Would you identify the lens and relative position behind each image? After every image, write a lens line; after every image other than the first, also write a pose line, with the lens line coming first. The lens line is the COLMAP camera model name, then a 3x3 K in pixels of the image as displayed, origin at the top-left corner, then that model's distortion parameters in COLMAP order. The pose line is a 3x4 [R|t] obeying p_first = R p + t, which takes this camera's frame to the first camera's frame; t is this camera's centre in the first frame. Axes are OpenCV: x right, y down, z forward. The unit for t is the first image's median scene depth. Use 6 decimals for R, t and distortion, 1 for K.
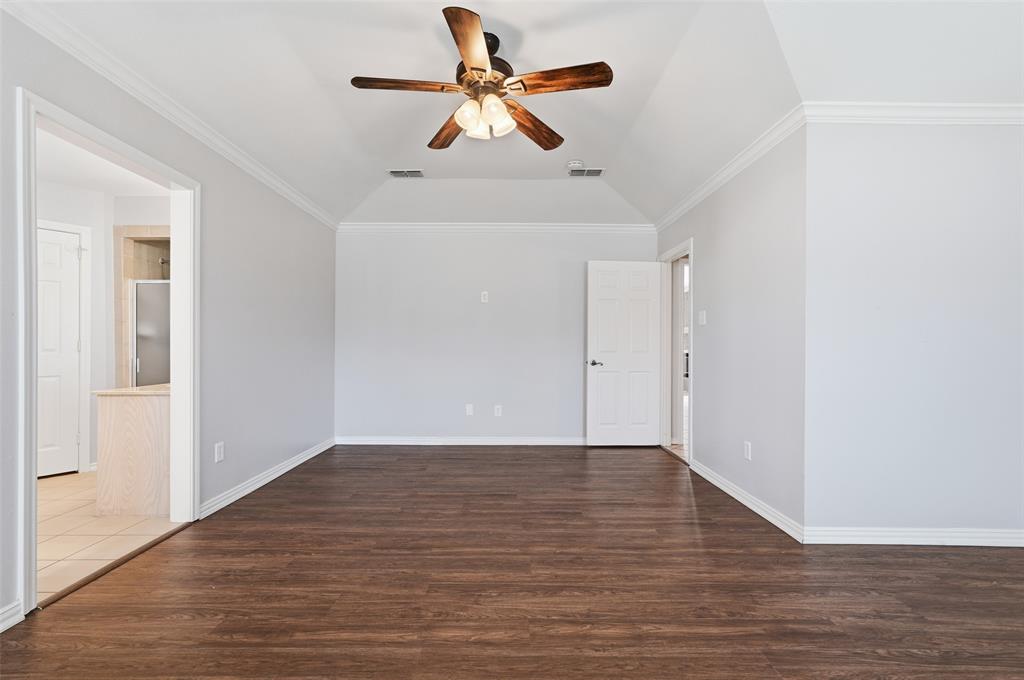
lens RADIAL K [[468.9, 0, 509.6], [0, 468.9, 346.7], [0, 0, 1]] dist [0.000102, 0.000082]
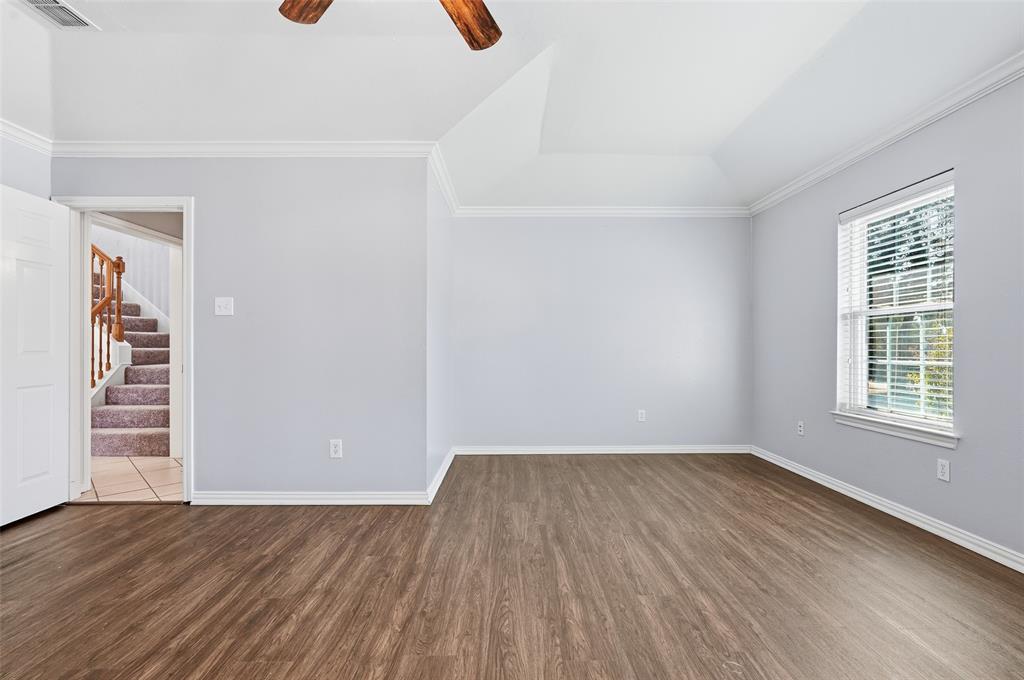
lens RADIAL K [[468.9, 0, 509.6], [0, 468.9, 346.7], [0, 0, 1]] dist [0.000102, 0.000082]
pose [[-0.010360, -0.010771, 0.999888, -0.624053], [0.000803, 0.999942, 0.010779, -0.003644], [-0.999946, 0.000915, -0.010351, 0.851114]]
